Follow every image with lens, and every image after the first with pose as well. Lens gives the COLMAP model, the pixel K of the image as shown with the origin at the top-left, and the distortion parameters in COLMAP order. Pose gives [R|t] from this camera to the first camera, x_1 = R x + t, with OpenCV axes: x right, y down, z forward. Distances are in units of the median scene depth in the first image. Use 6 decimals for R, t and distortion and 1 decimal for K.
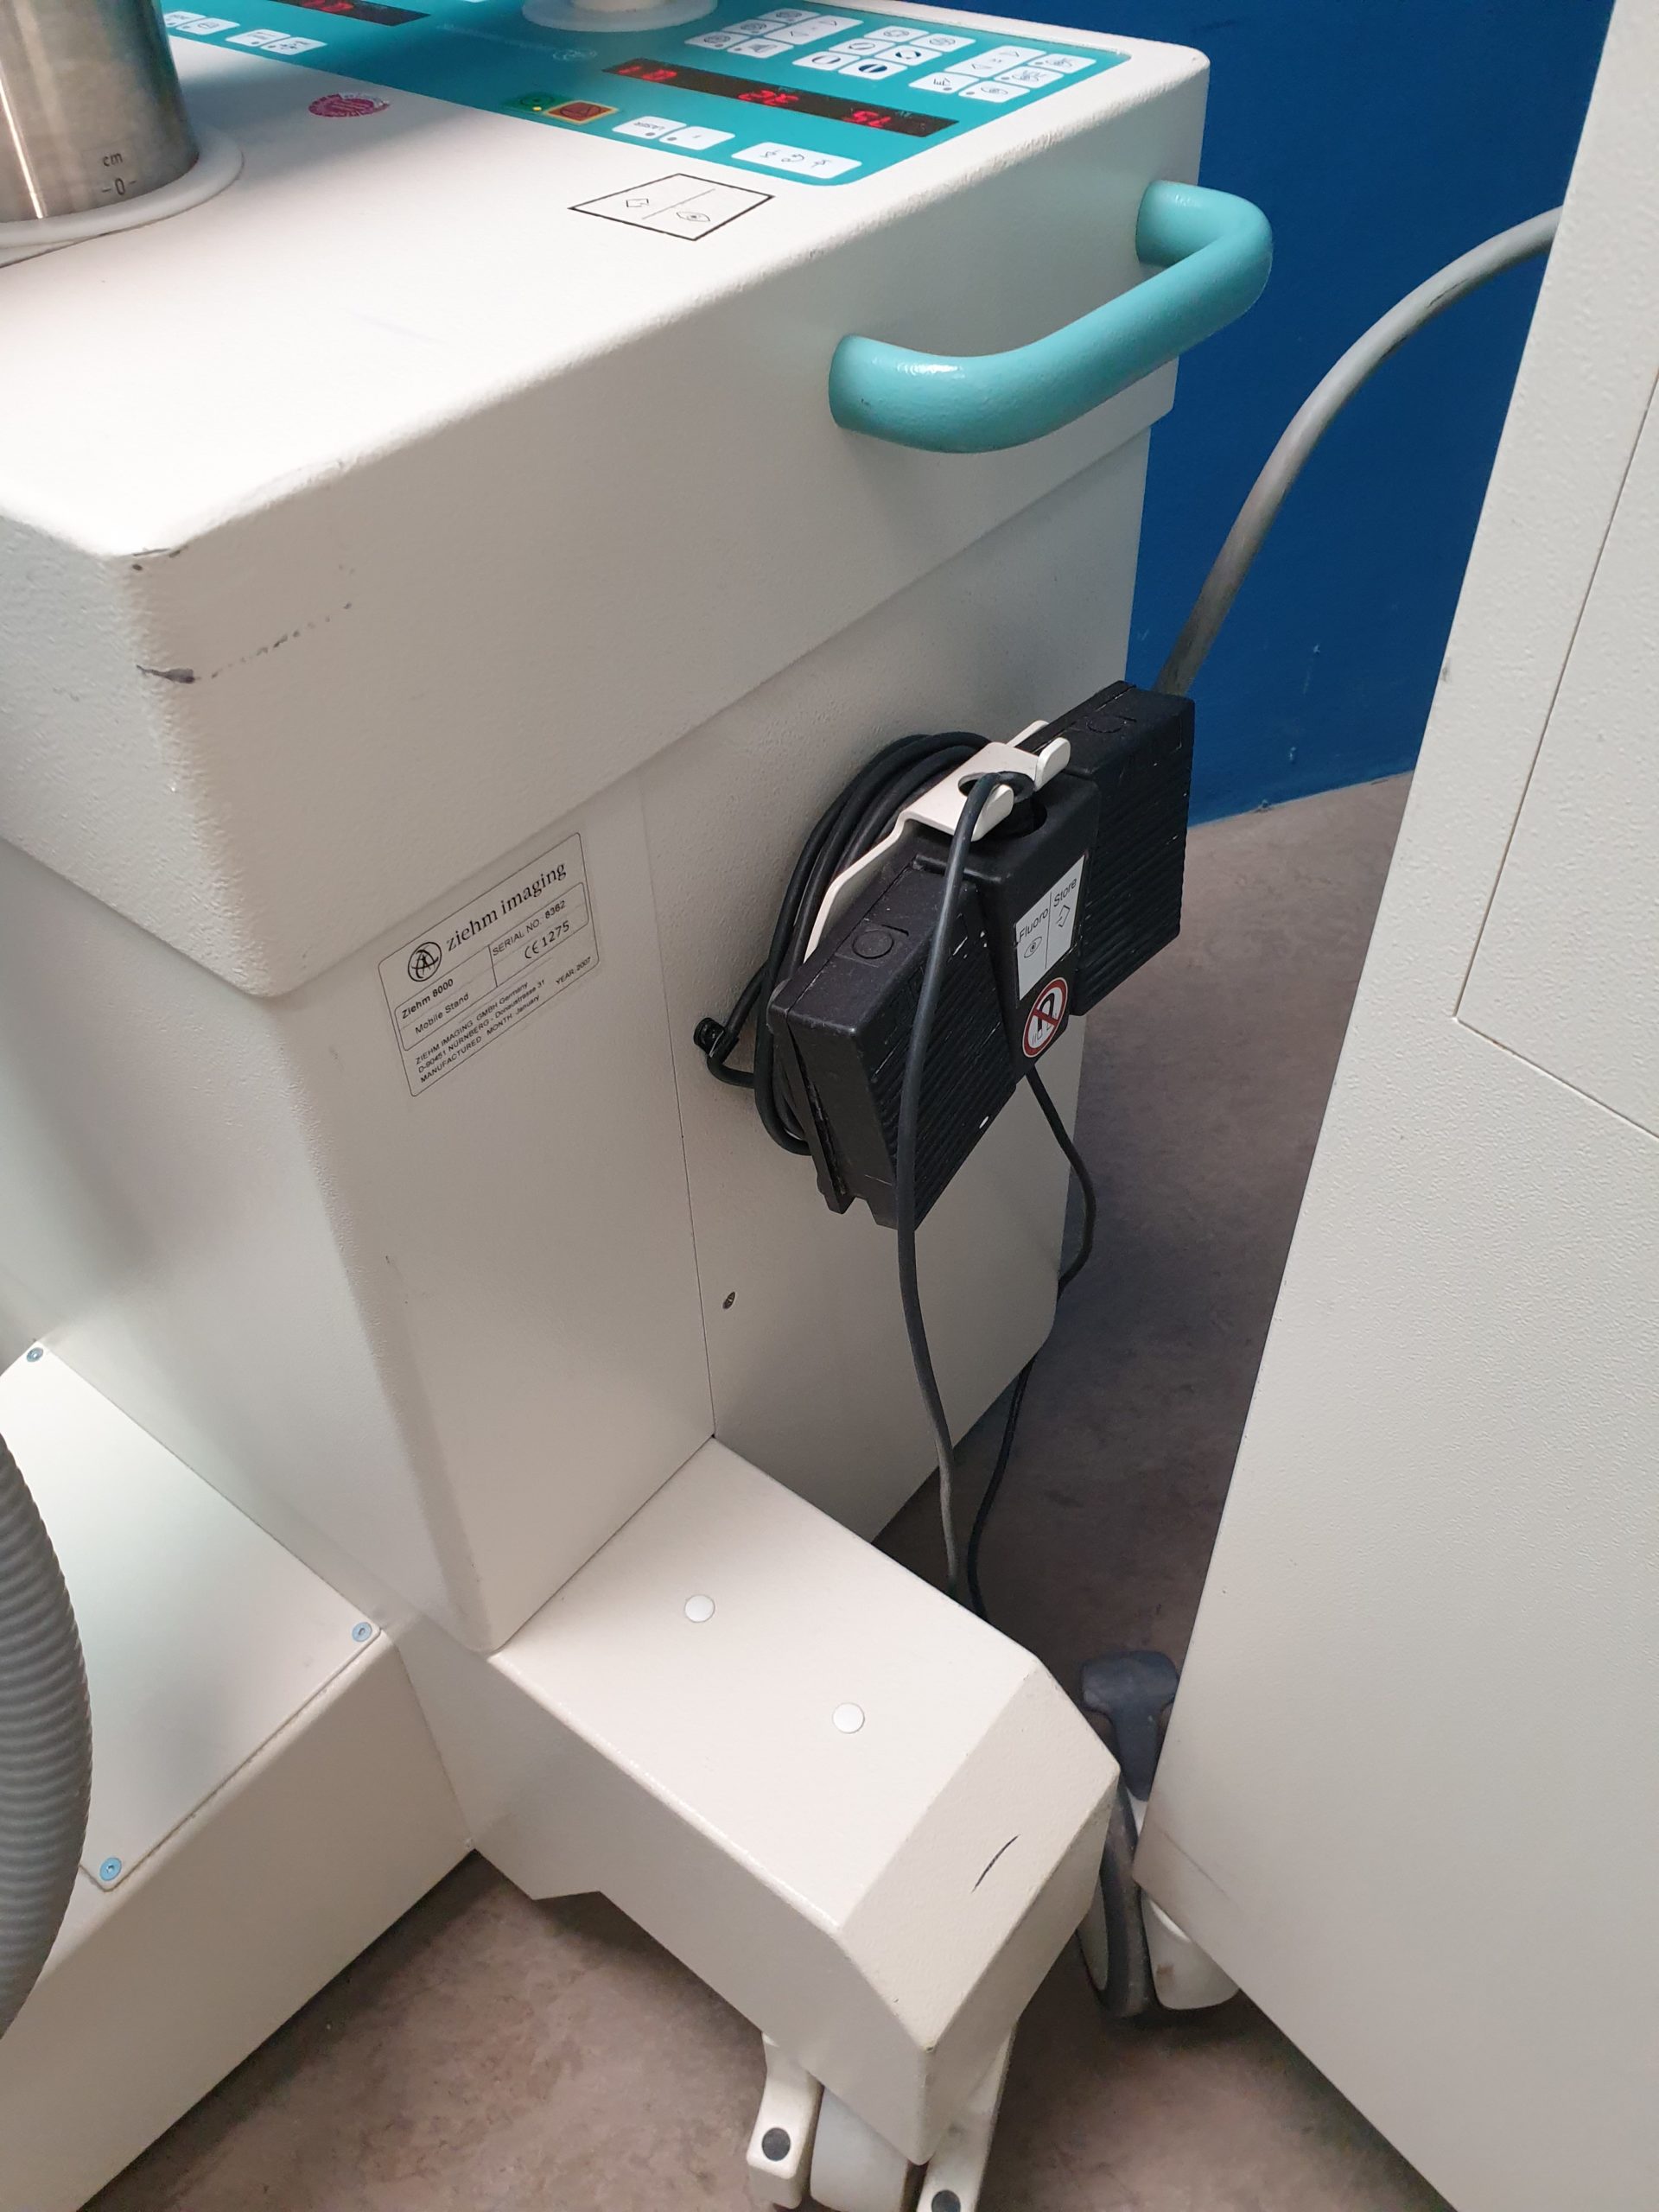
lens RADIAL K [[1711.7, 0, 826.1], [0, 1711.7, 1105.0], [0, 0, 1]] dist [-0.029478, 0.061561]
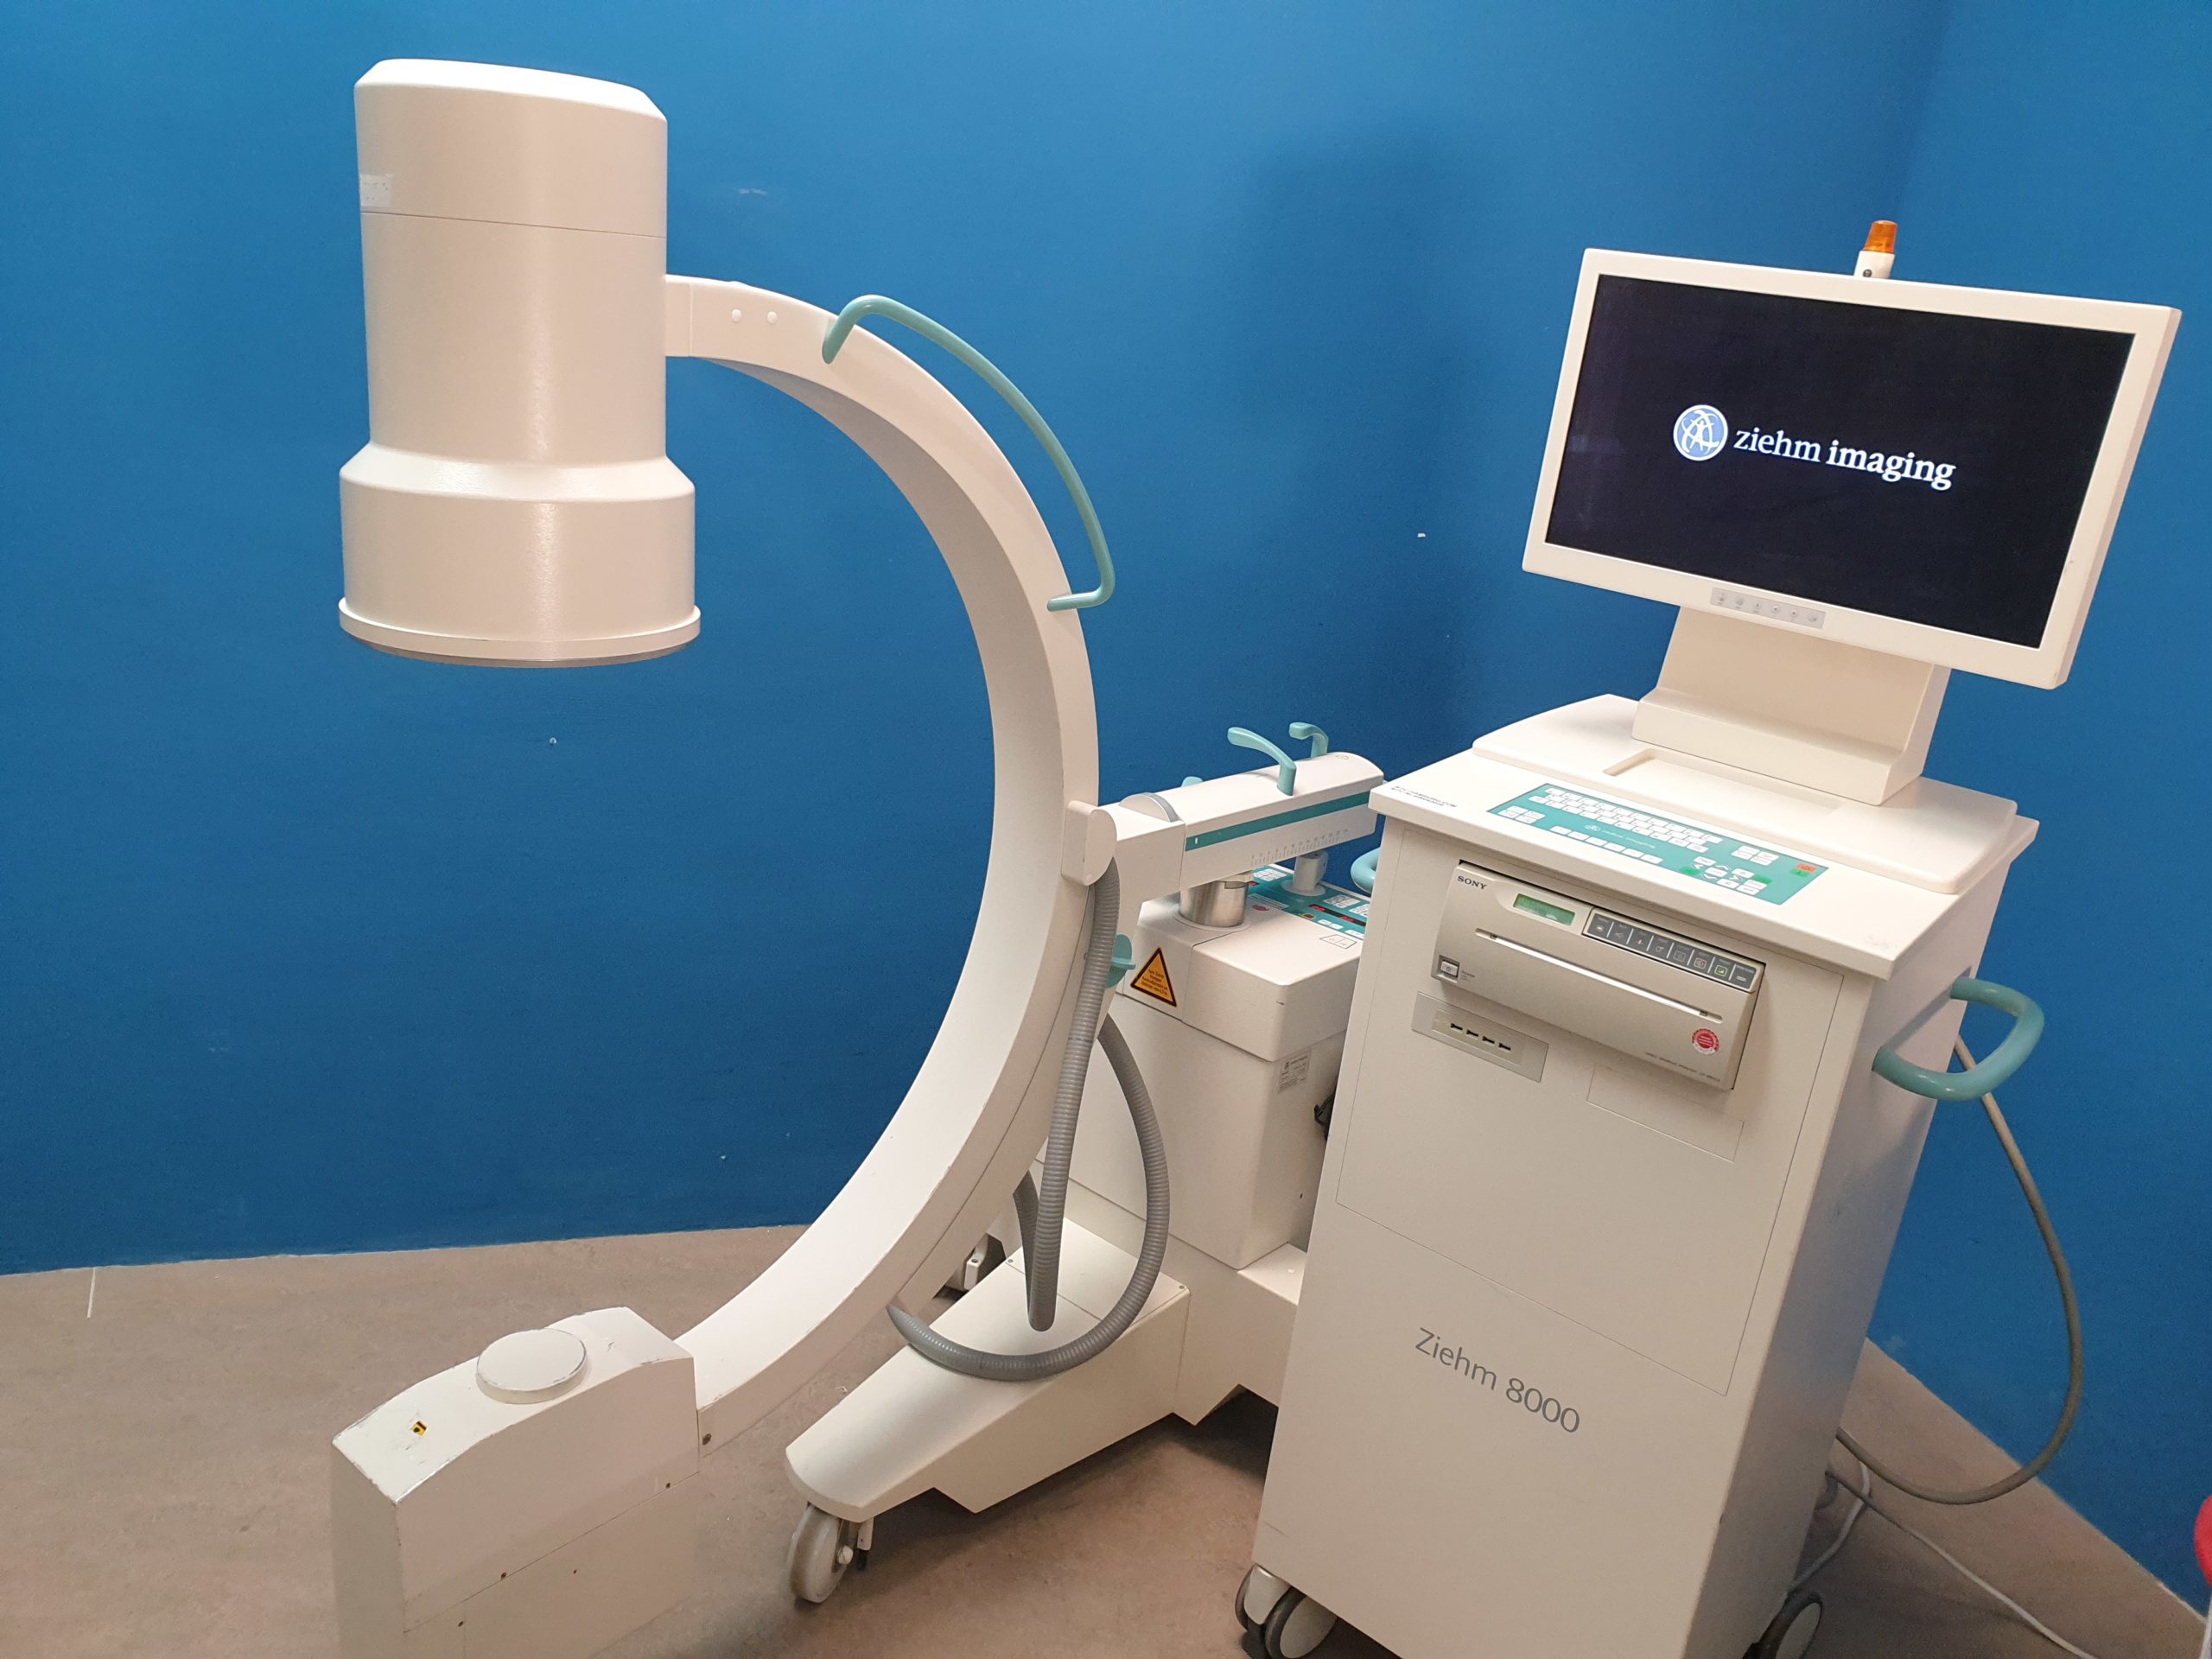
lens RADIAL K [[1714.9, 0, 1071.5], [0, 1714.9, 810.0], [0, 0, 1]] dist [0.006803, 0.002985]
pose [[0.991138, 0.132764, 0.004314, -0.867126], [-0.116146, 0.881922, -0.456862, 1.459519], [-0.064459, 0.452313, 0.889527, -3.429310]]
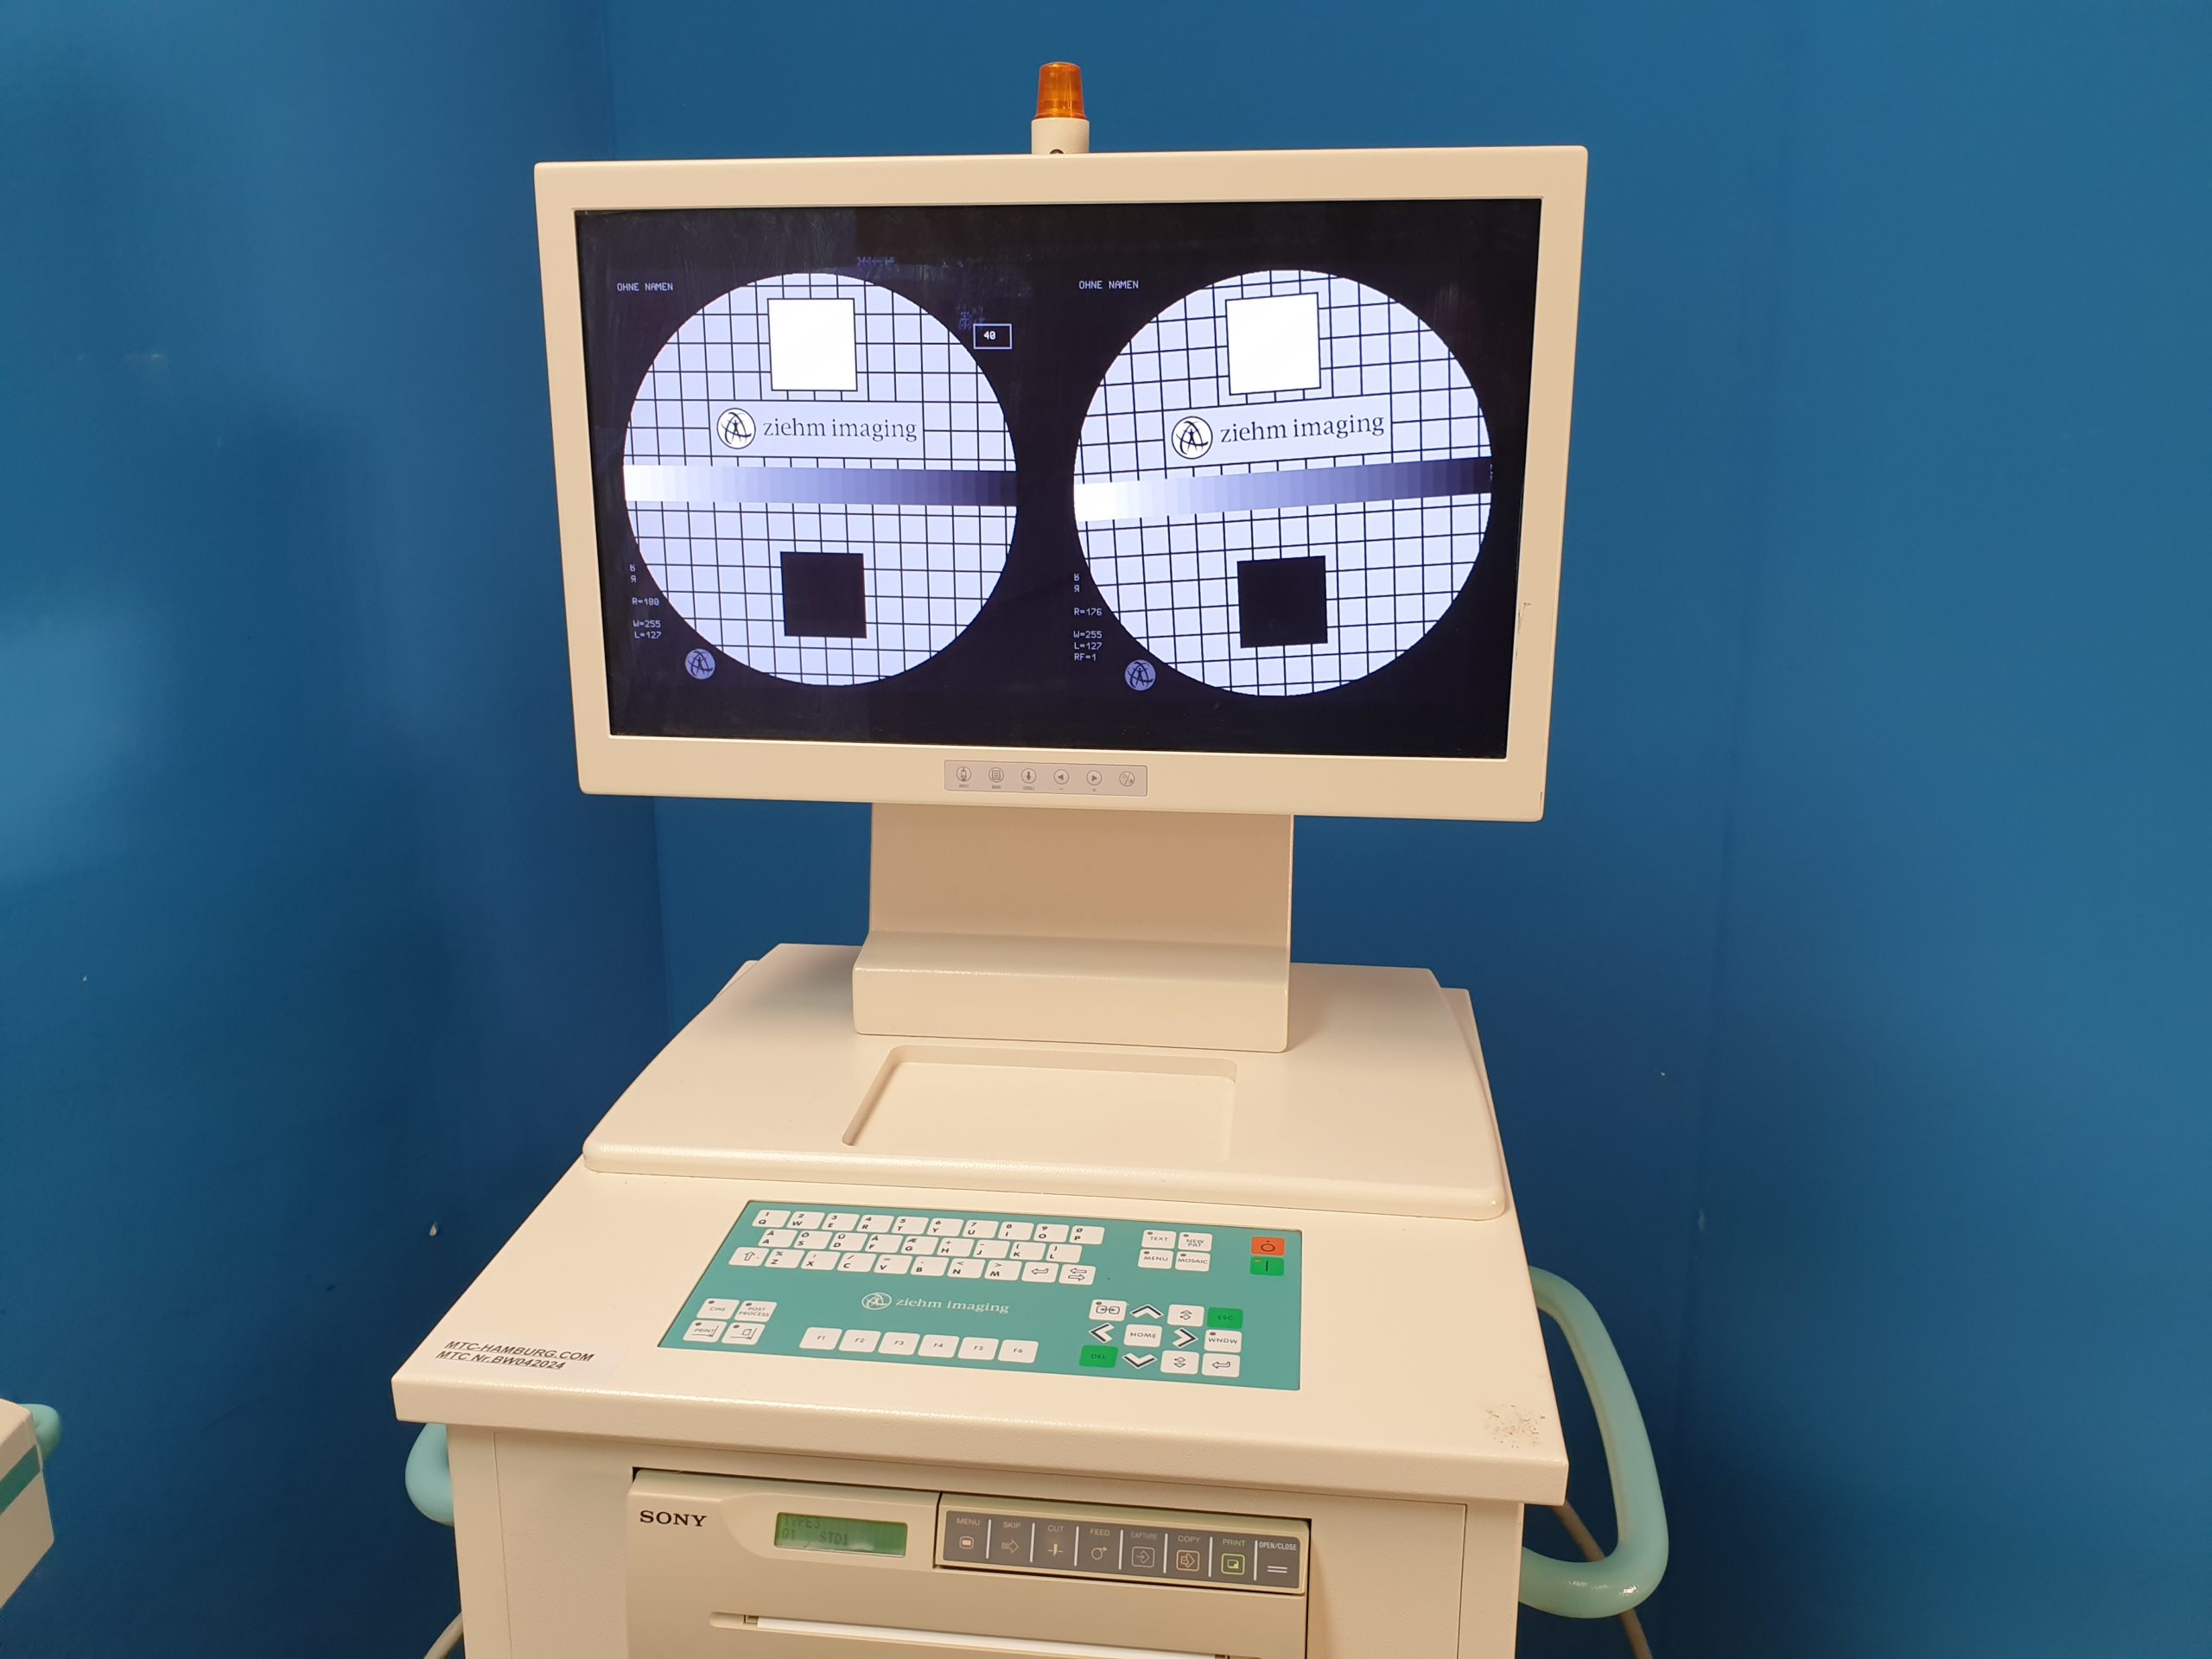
lens RADIAL K [[1711.7, 0, 1096.5], [0, 1711.7, 821.5], [0, 0, 1]] dist [-0.029478, 0.061561]
pose [[0.854888, -0.114722, 0.505970, -0.436287], [0.363378, 0.828481, -0.426117, 0.249552], [-0.370302, 0.548141, 0.749946, -2.064547]]
